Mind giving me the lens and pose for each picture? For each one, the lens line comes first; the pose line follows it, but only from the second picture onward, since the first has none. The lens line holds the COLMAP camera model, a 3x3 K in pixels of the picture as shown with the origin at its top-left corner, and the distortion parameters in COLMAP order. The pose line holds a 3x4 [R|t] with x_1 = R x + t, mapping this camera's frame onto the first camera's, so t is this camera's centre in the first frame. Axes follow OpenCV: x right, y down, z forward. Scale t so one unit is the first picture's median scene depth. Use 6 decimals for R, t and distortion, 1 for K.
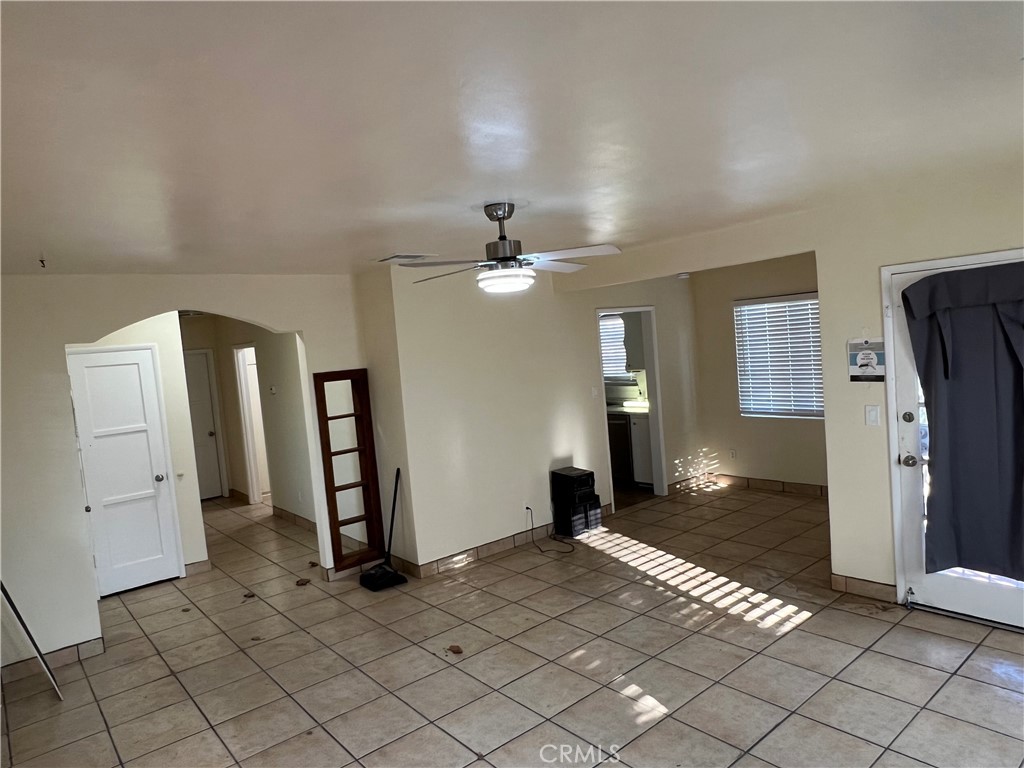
lens RADIAL K [[655.9, 0, 511.5], [0, 655.9, 384.1], [0, 0, 1]] dist [-0.016185, 0.007882]
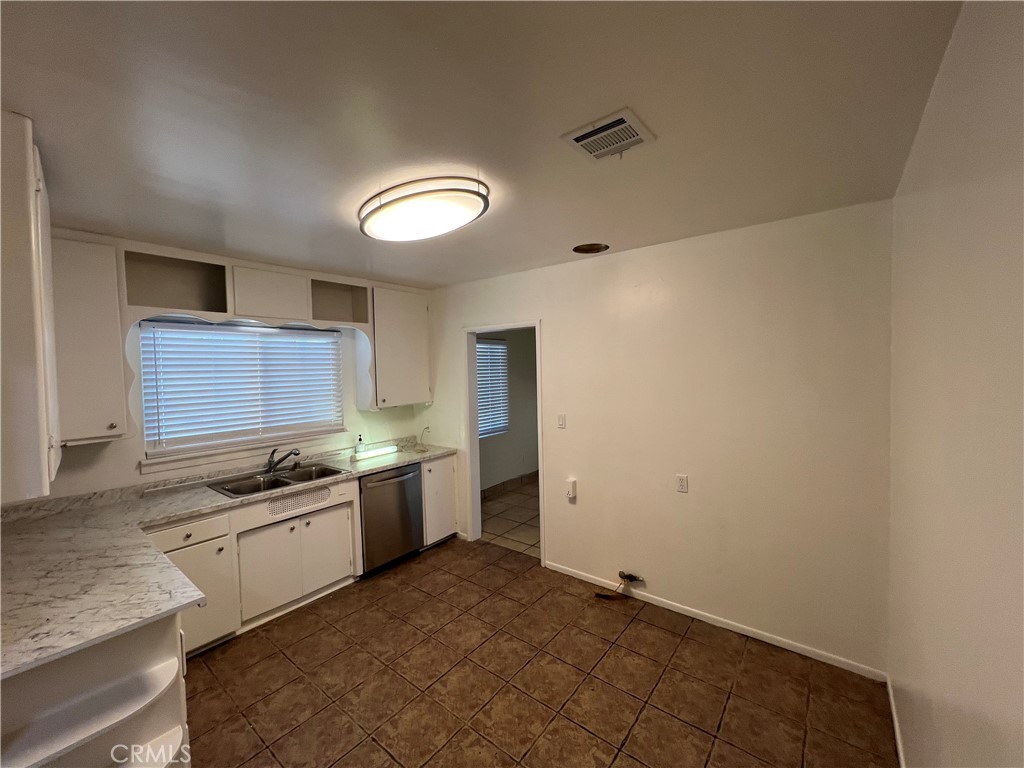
lens RADIAL K [[412.4, 0, 513.6], [0, 412.4, 383.2], [0, 0, 1]] dist [0.000015, 0.000121]
pose [[-0.199757, 0.052937, 0.978414, -0.437547], [0.105146, 0.993932, -0.032309, -0.023295], [-0.974188, 0.096422, -0.204111, 1.333641]]
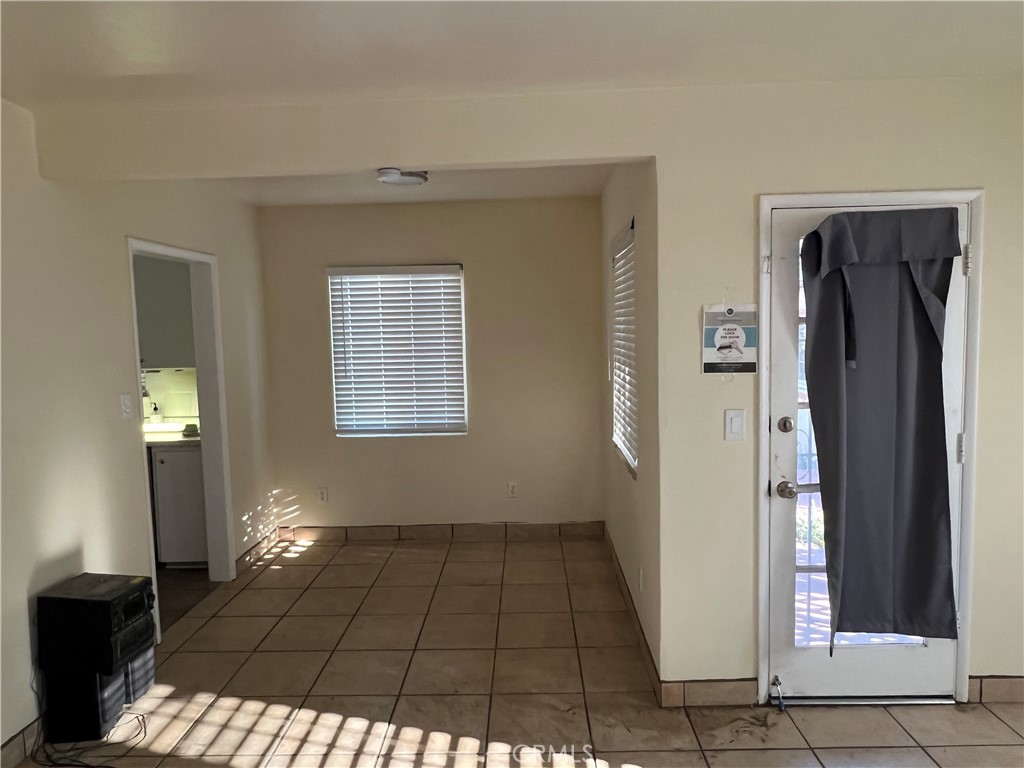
lens RADIAL K [[655.9, 0, 514.6], [0, 655.9, 379.5], [0, 0, 1]] dist [-0.016185, 0.007882]
pose [[0.653088, 0.009371, 0.757224, -0.058431], [0.015655, 0.999543, -0.025872, 0.011762], [-0.757120, 0.028751, 0.652643, 0.528611]]
